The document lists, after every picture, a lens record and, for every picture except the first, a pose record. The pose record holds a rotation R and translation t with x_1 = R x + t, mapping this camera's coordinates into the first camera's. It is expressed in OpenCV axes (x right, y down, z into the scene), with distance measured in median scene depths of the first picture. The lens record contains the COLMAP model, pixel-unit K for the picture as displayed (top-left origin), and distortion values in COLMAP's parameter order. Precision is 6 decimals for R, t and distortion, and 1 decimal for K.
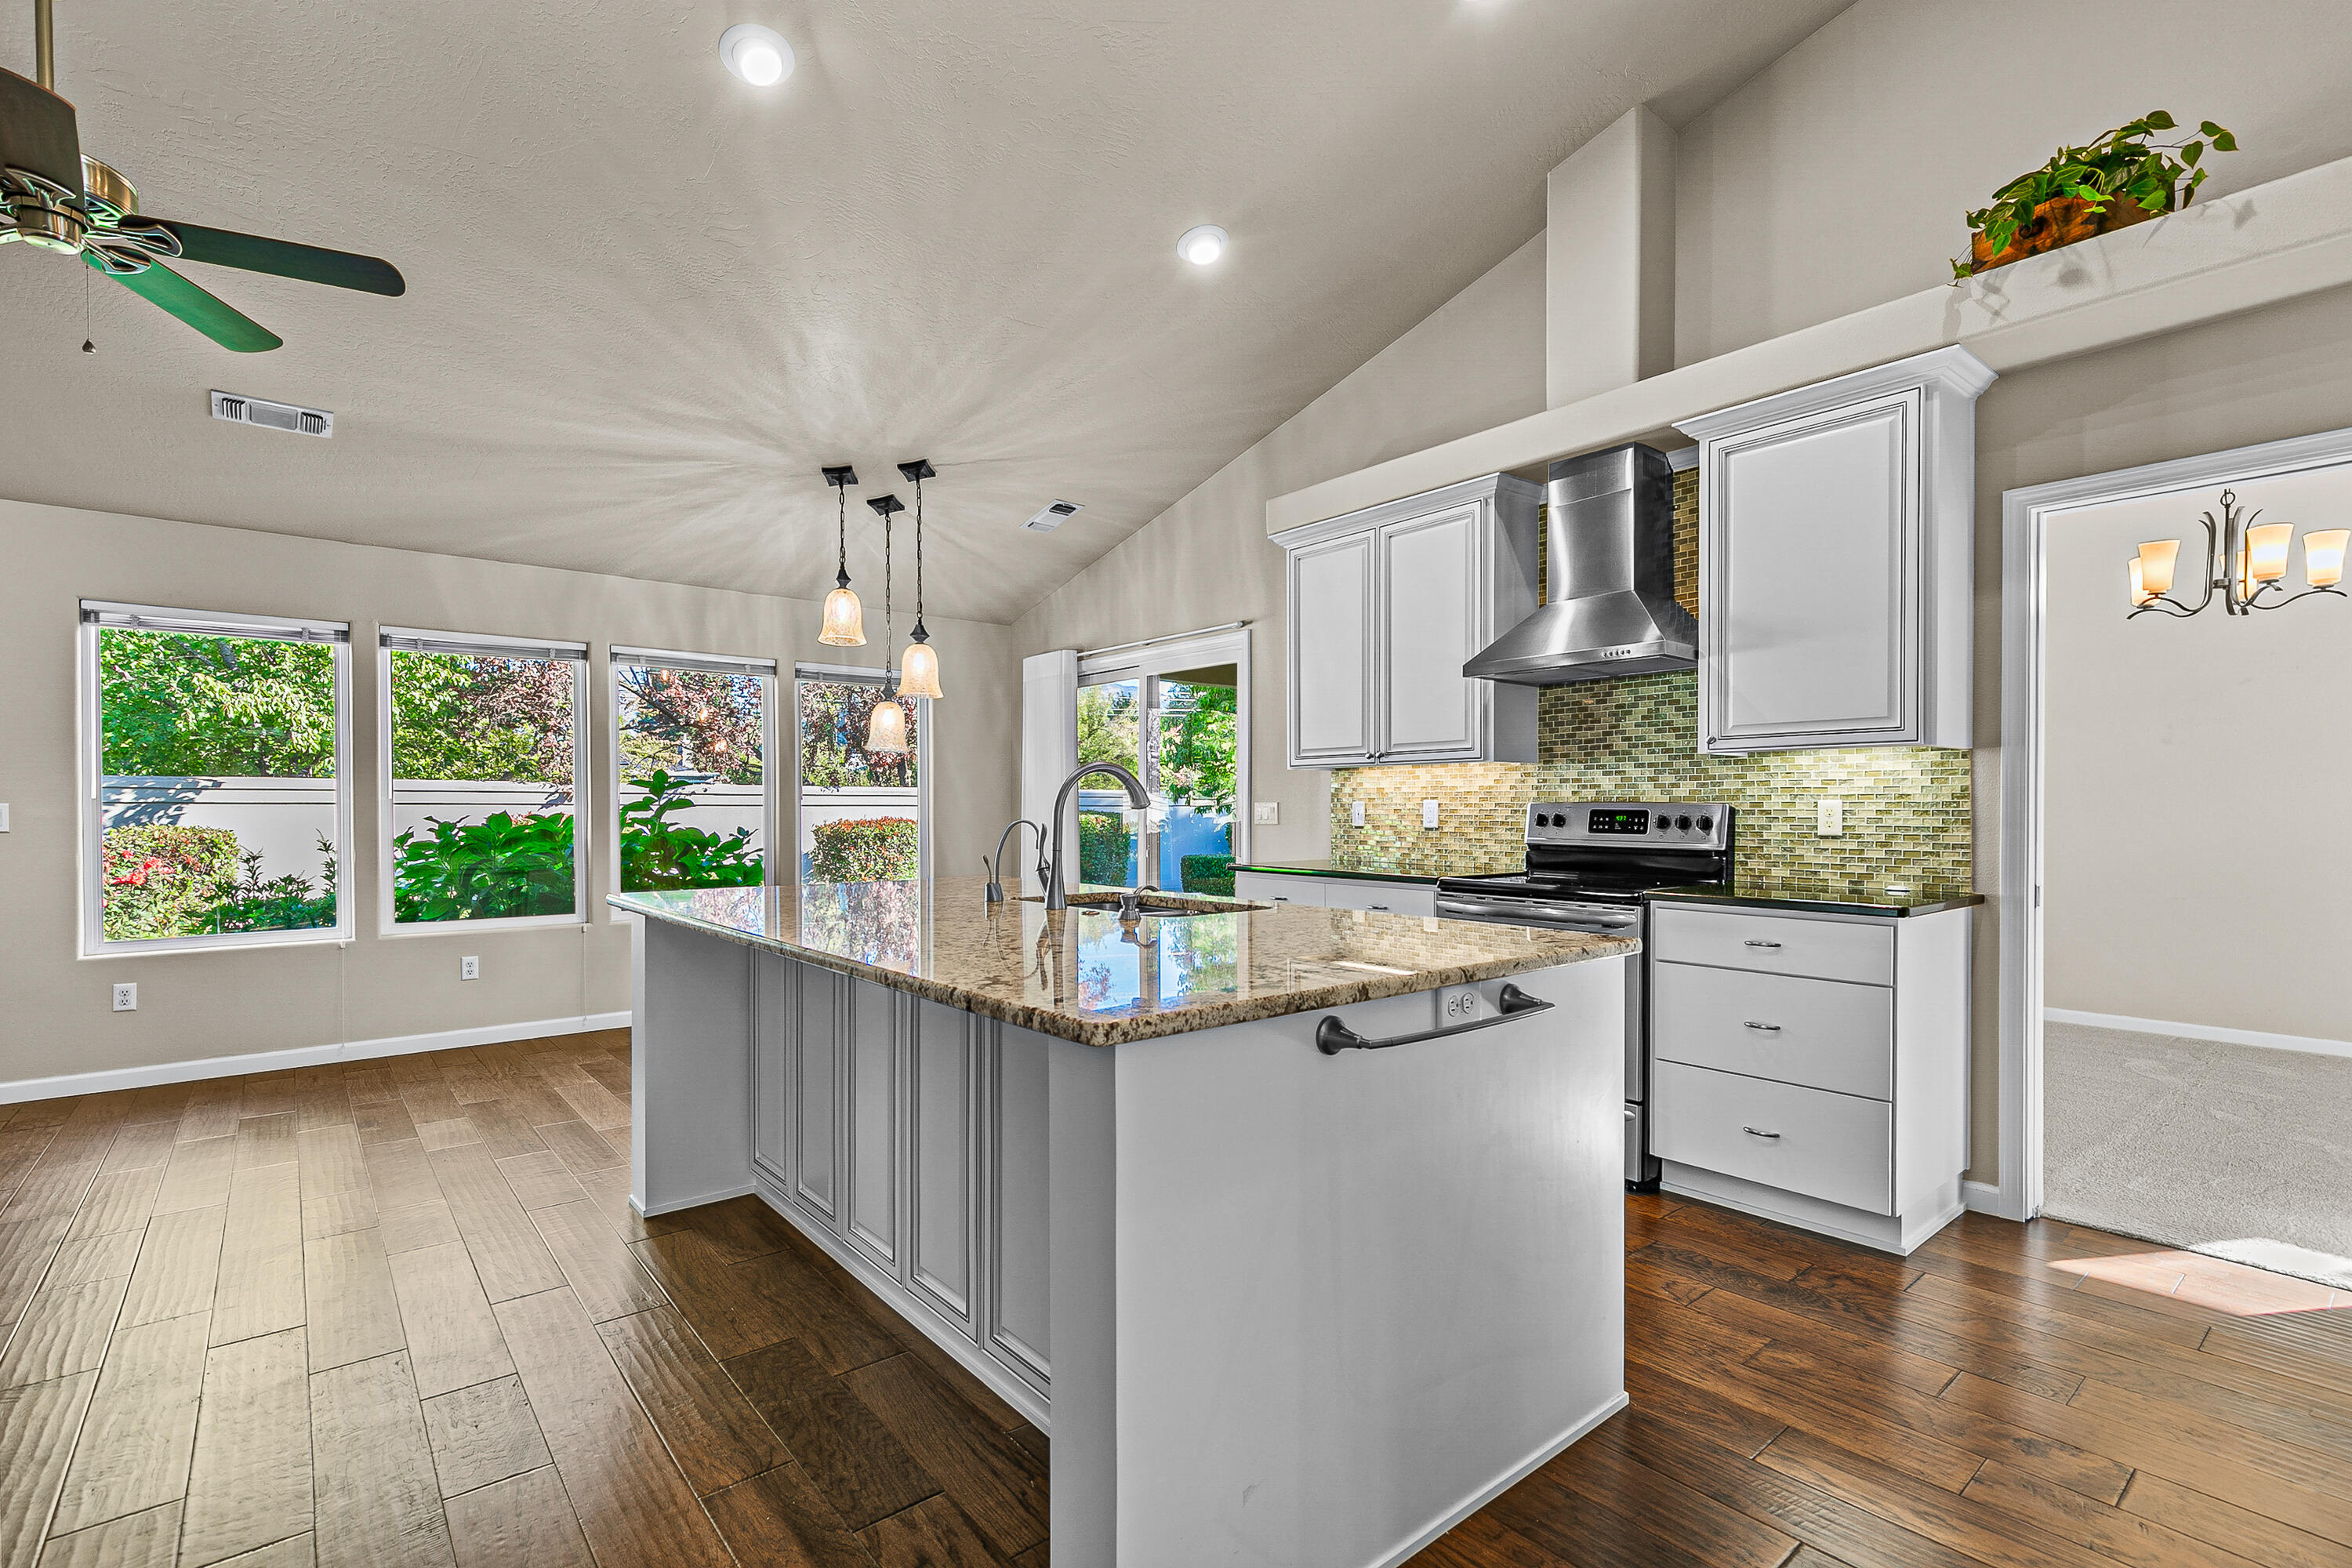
lens RADIAL K [[1078.1, 0, 1177.8], [0, 1078.1, 818.3], [0, 0, 1]] dist [0.003438, -0.000140]
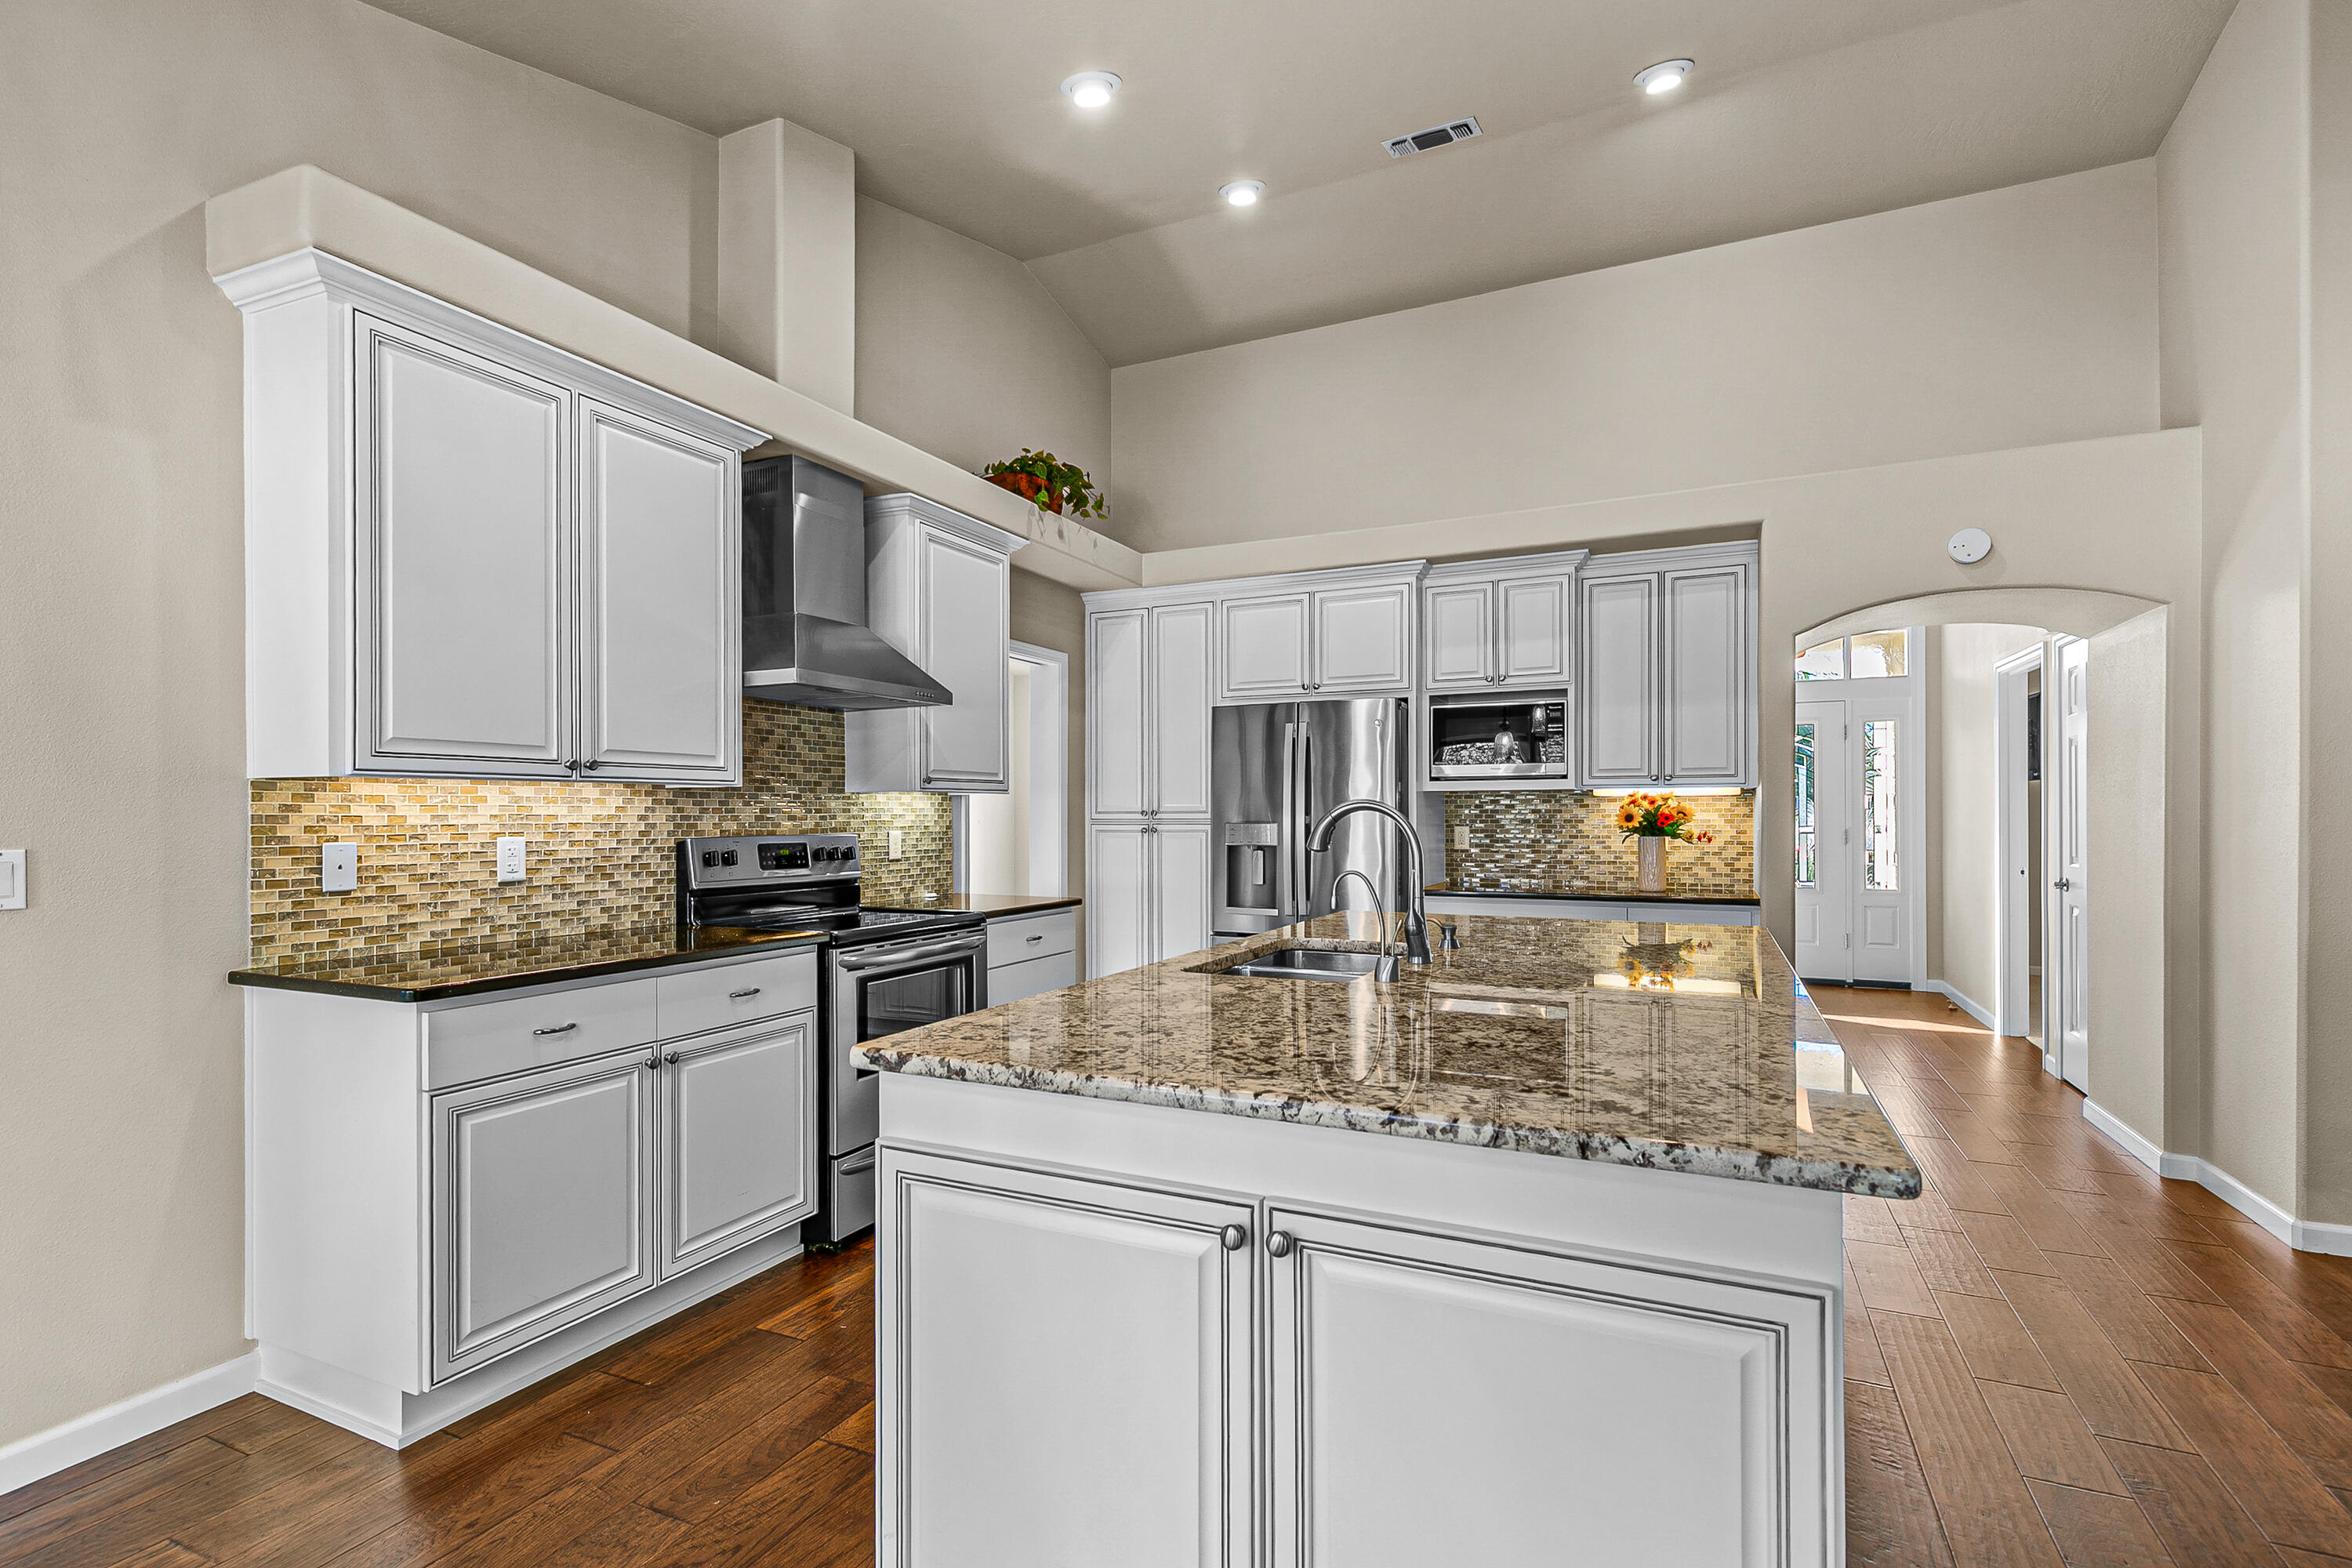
lens RADIAL K [[1092.4, 0, 1178.2], [0, 1092.4, 815.5], [0, 0, 1]] dist [0.003415, 0.000941]
pose [[-0.427057, -0.000314, 0.904225, -0.578995], [0.011762, 0.999913, 0.005903, -0.032820], [-0.904148, 0.013156, -0.427016, 1.061970]]
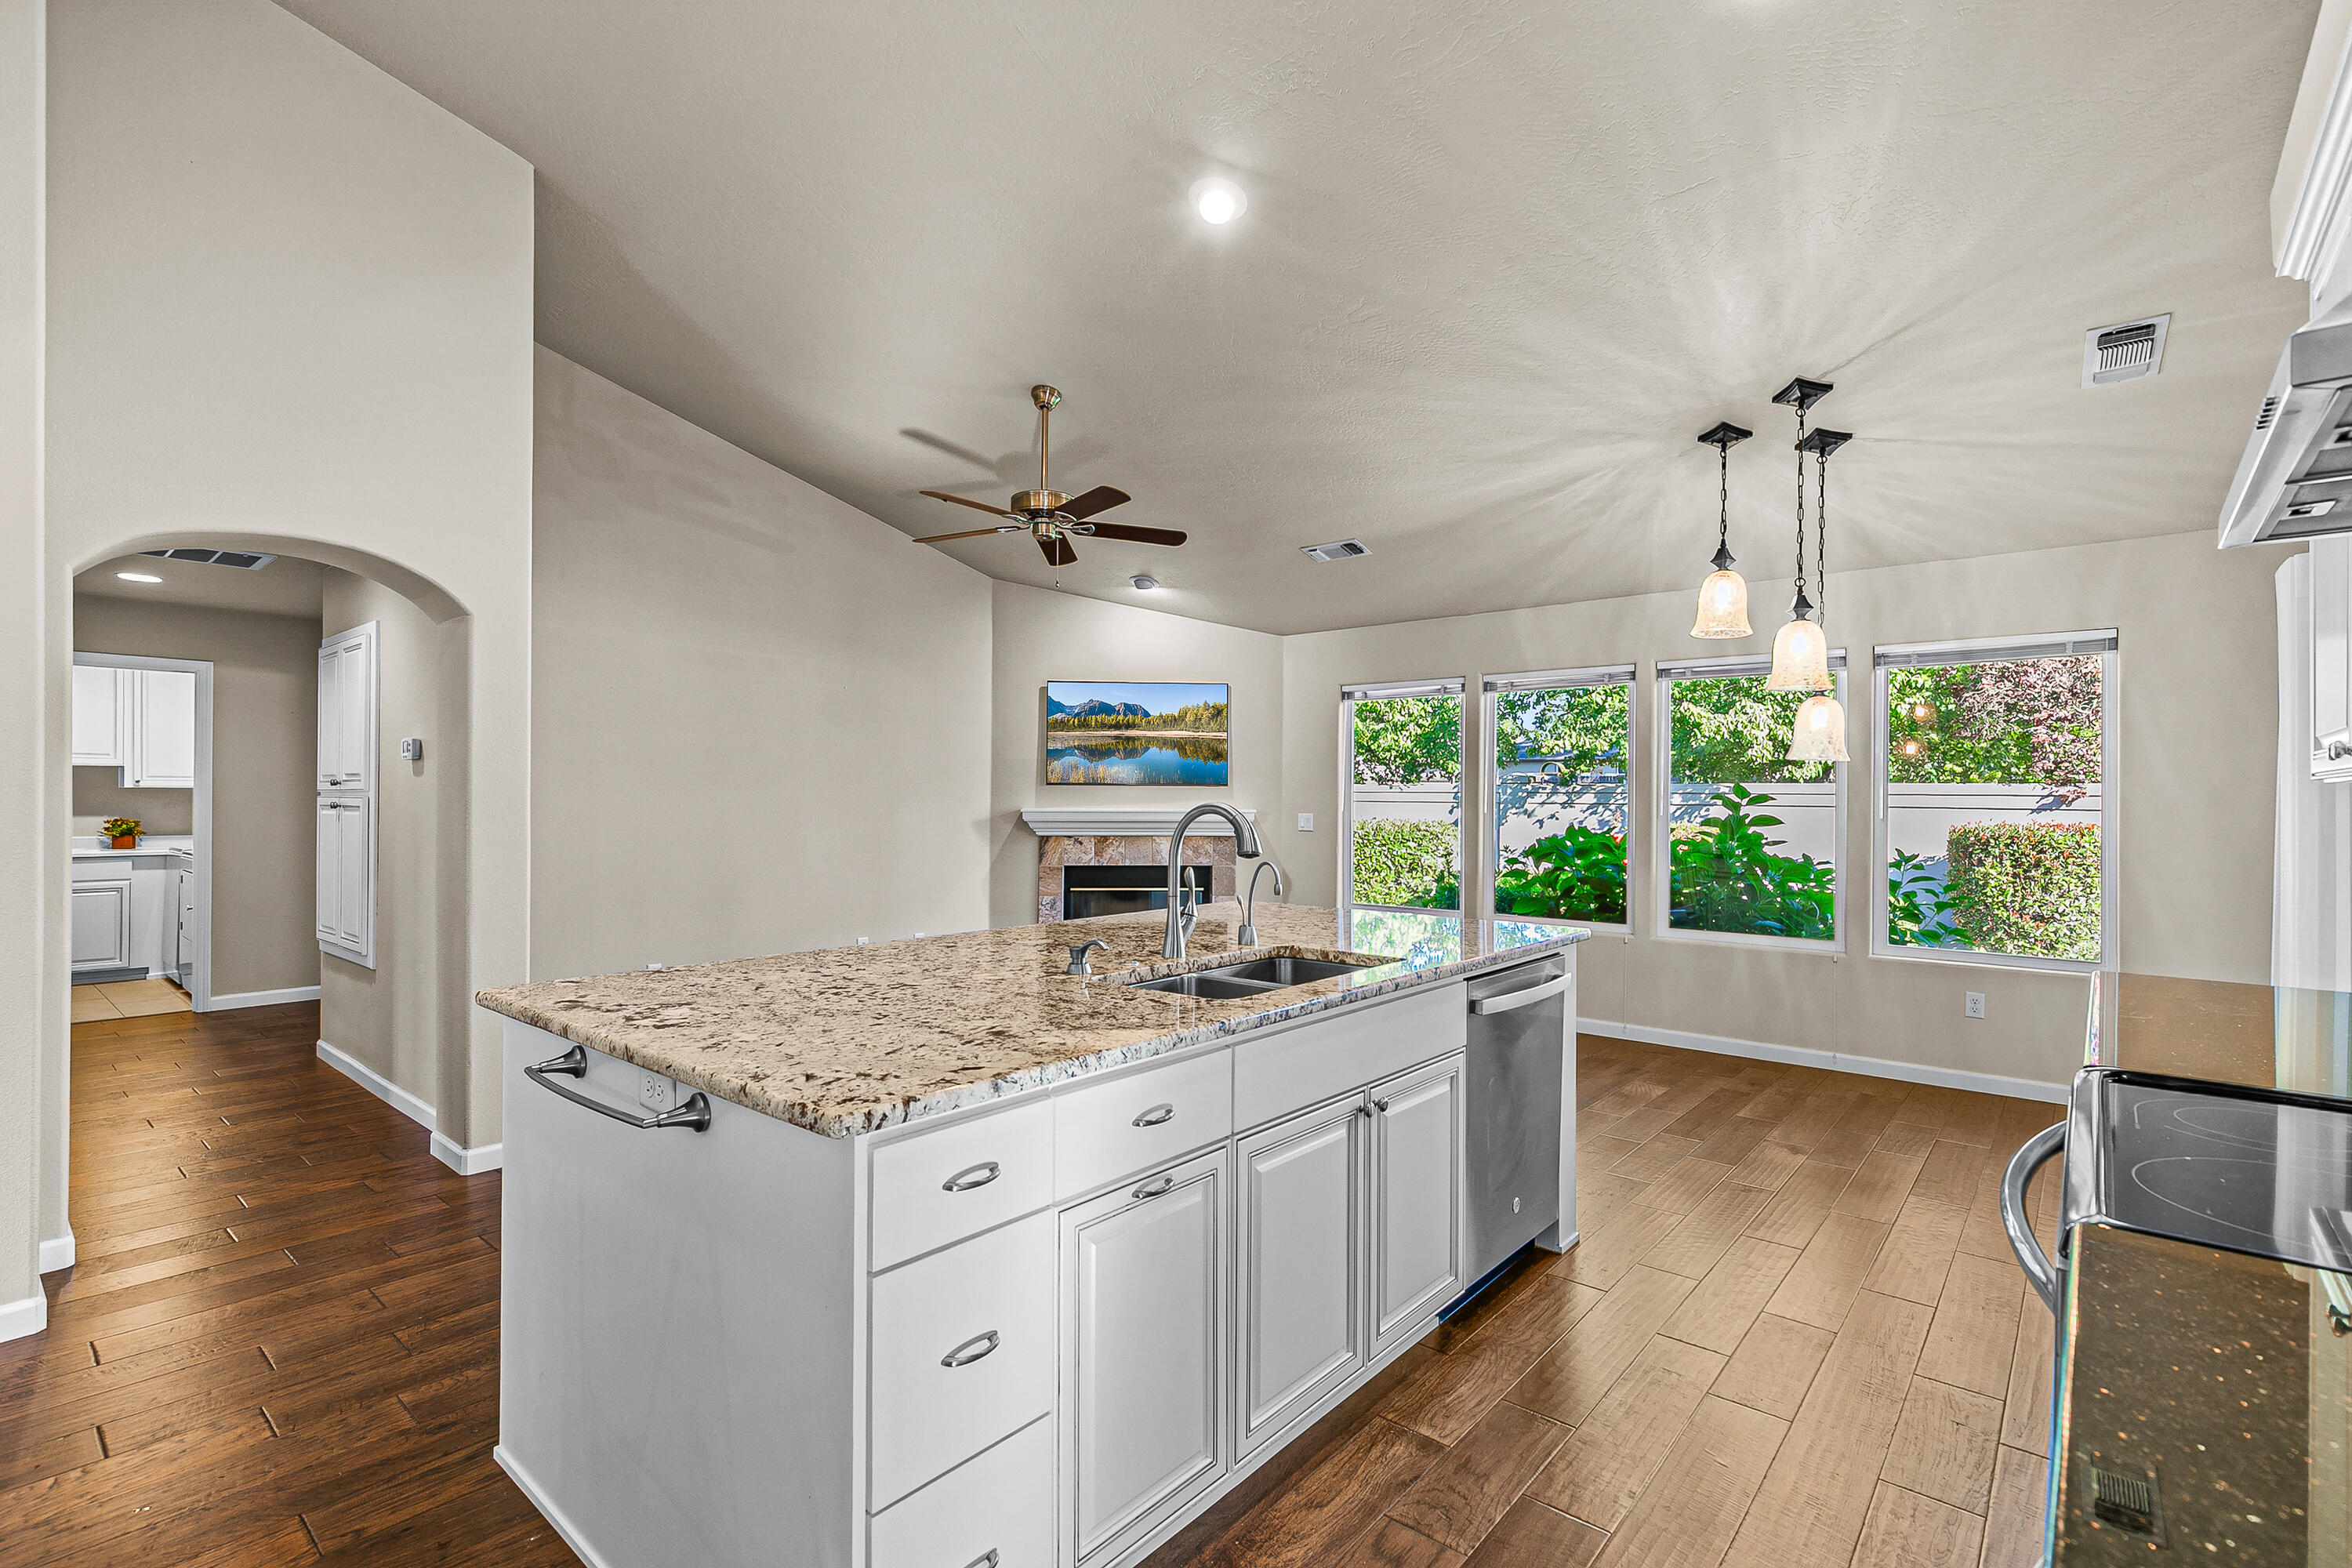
lens RADIAL K [[1068.8, 0, 1179.2], [0, 1068.8, 793.0], [0, 0, 1]] dist [0.008478, -0.001126]
pose [[0.166273, -0.002128, -0.986078, 0.554396], [-0.015486, 0.999869, -0.004769, -0.038251], [0.985958, 0.016063, 0.166218, 0.569370]]
